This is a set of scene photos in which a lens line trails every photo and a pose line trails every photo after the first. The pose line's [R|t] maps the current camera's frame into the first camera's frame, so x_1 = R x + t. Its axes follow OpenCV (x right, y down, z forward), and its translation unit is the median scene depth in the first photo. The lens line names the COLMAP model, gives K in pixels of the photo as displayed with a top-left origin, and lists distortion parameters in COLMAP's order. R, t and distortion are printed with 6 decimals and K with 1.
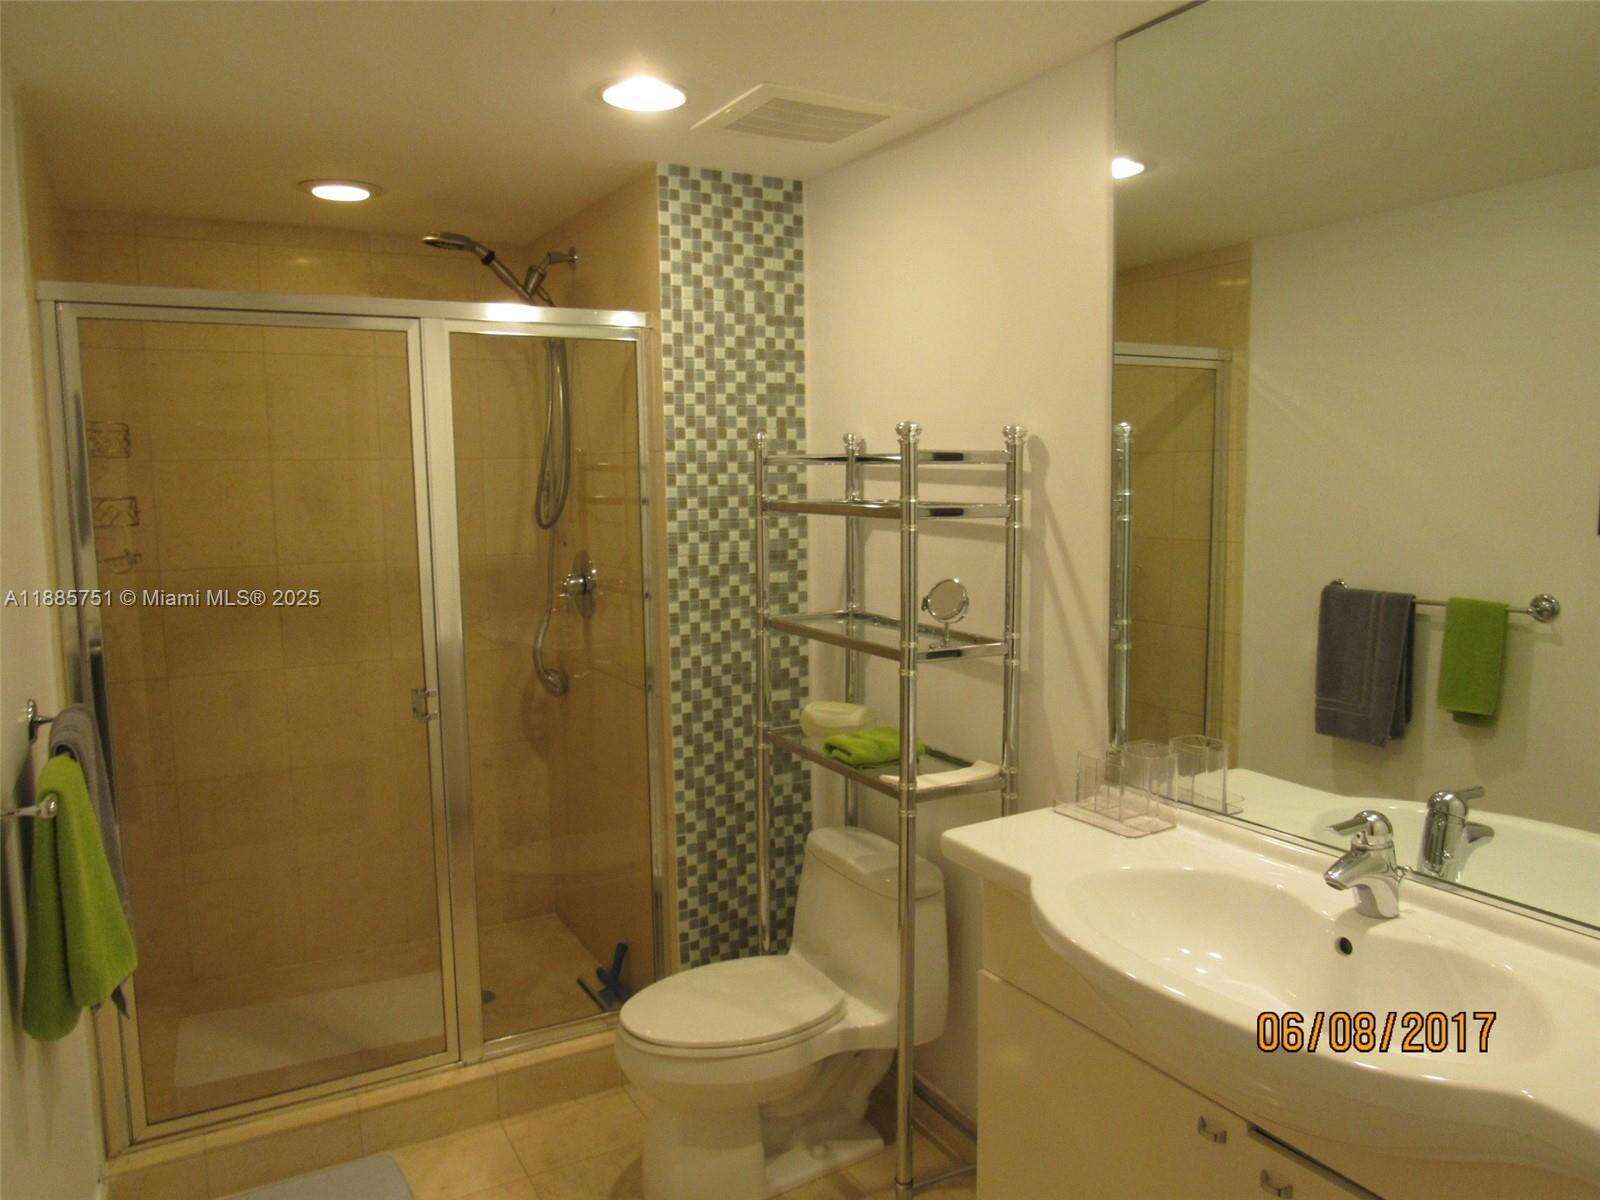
lens RADIAL K [[1136.4, 0, 803.3], [0, 1136.4, 603.4], [0, 0, 1]] dist [-0.035416, 0.009391]
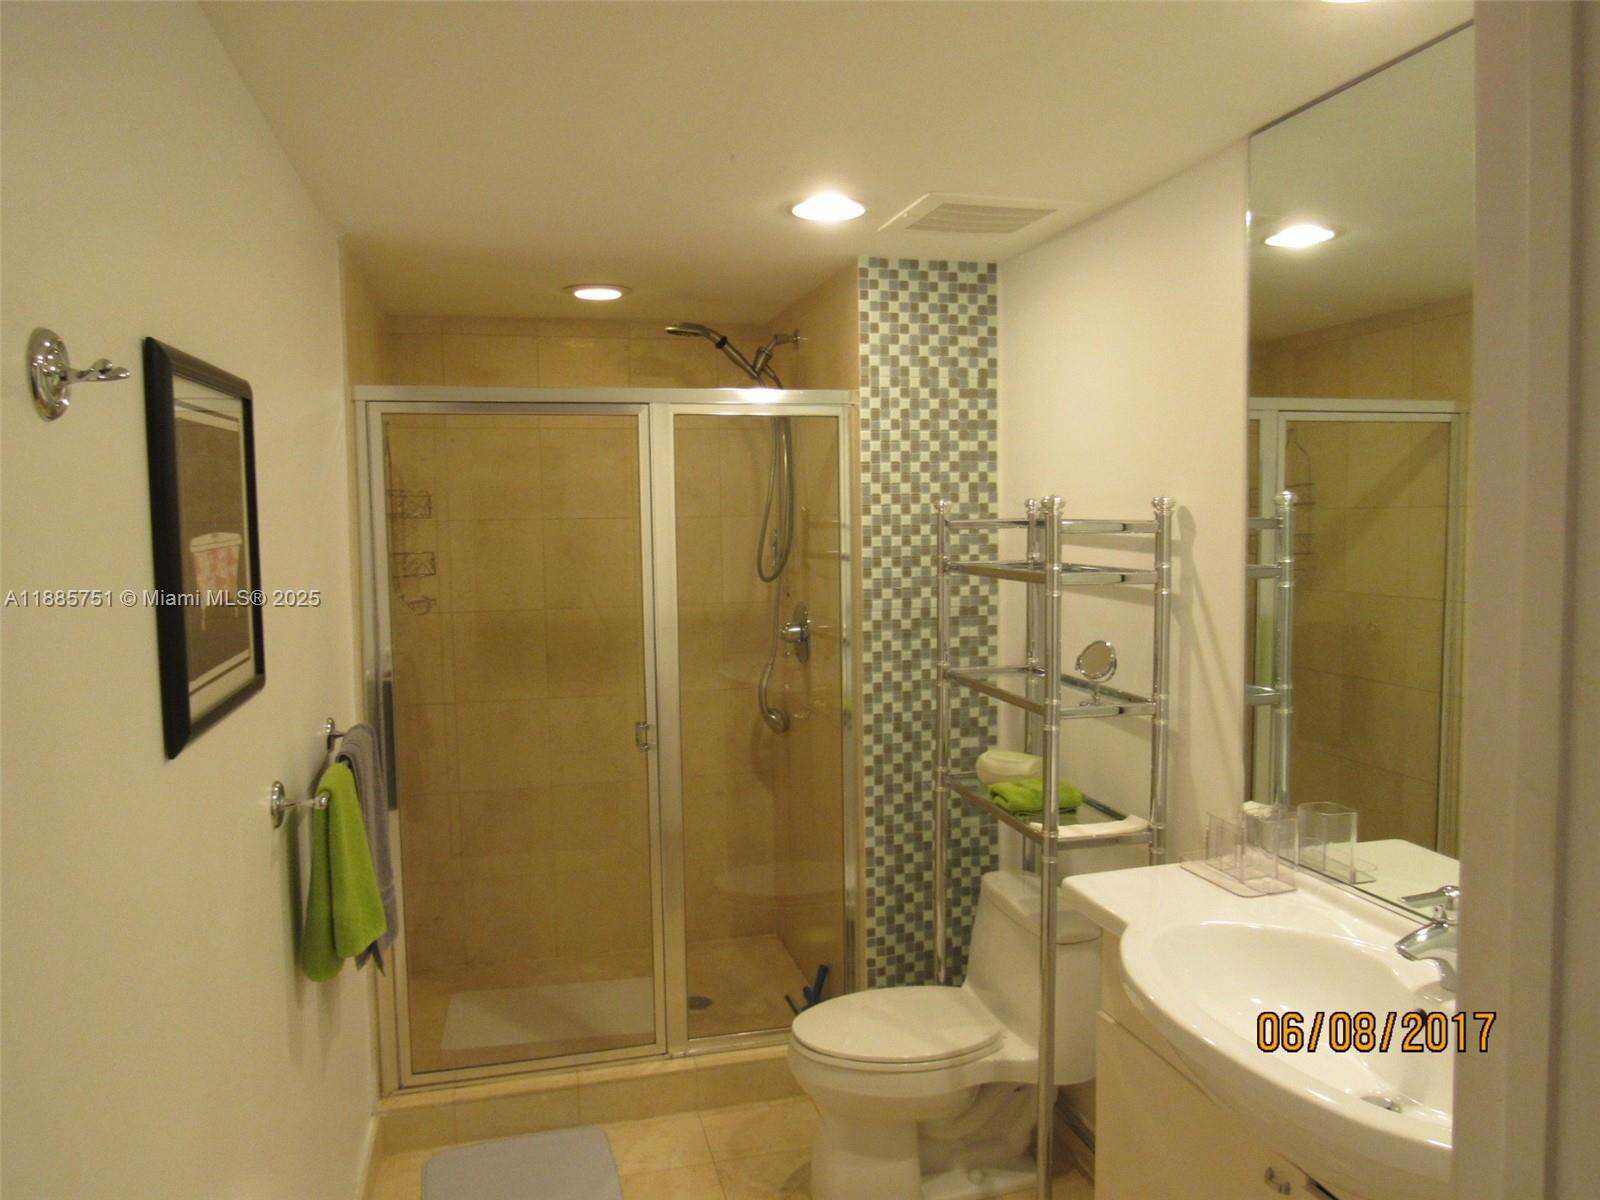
lens RADIAL K [[1136.4, 0, 803.3], [0, 1136.4, 603.4], [0, 0, 1]] dist [-0.035416, 0.009391]
pose [[0.967231, 0.018437, -0.253229, 0.101997], [-0.027209, 0.999143, -0.031179, -0.012568], [0.252437, 0.037048, 0.966904, -0.074733]]
